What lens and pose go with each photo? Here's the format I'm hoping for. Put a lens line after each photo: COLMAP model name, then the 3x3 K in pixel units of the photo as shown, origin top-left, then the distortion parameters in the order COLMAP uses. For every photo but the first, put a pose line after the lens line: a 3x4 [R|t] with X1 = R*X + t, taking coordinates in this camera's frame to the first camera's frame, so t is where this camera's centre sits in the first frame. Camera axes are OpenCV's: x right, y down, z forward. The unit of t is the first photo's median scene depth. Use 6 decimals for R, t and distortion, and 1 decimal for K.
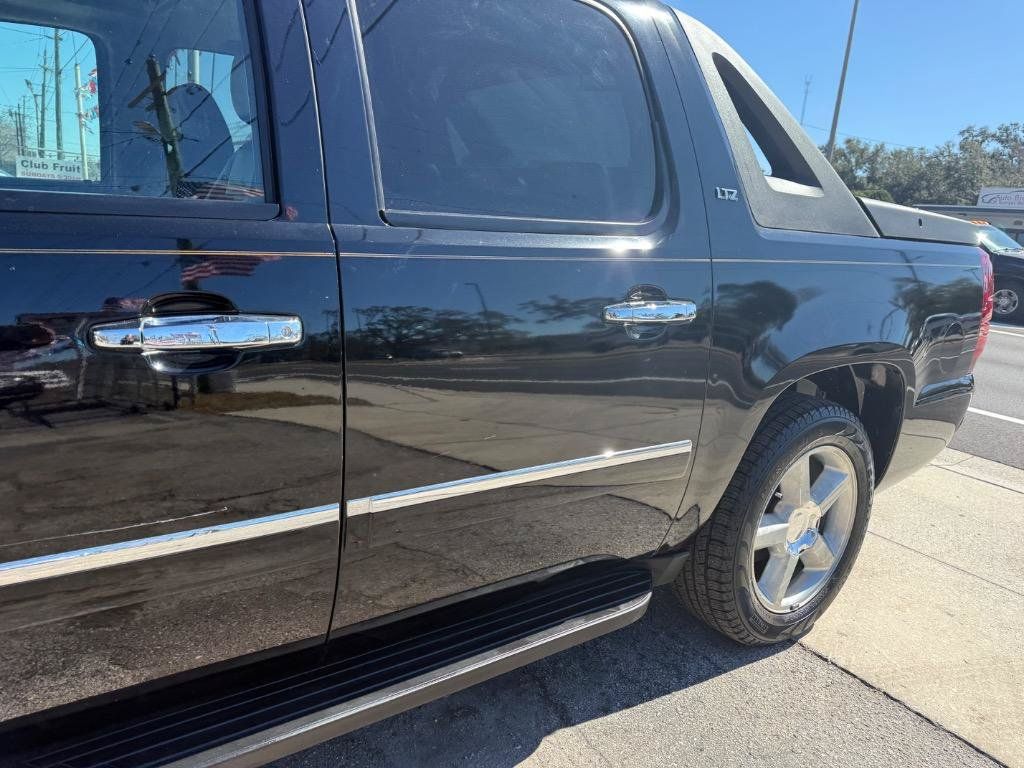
lens RADIAL K [[695.2, 0, 484.4], [0, 695.2, 387.3], [0, 0, 1]] dist [0.031779, -0.033683]
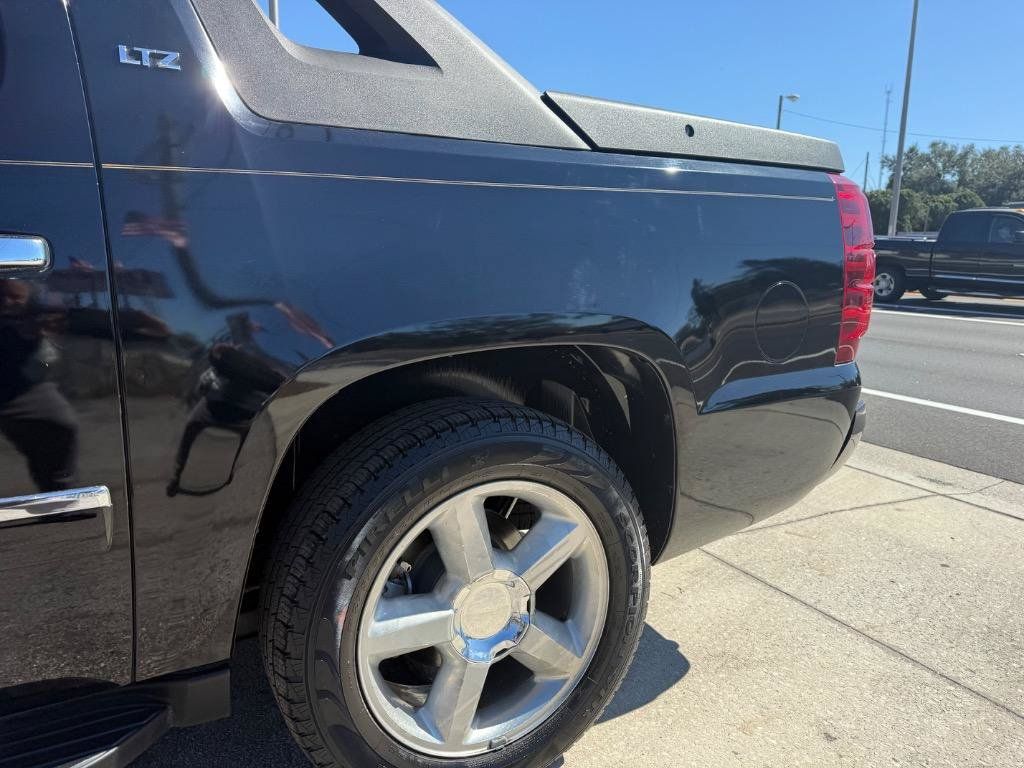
lens RADIAL K [[695.2, 0, 492.5], [0, 695.2, 384.8], [0, 0, 1]] dist [0.031779, -0.033683]
pose [[0.991927, -0.054292, -0.114598, 0.374673], [0.047178, 0.996840, -0.063905, 0.024916], [0.117706, 0.057983, 0.991354, 0.258521]]
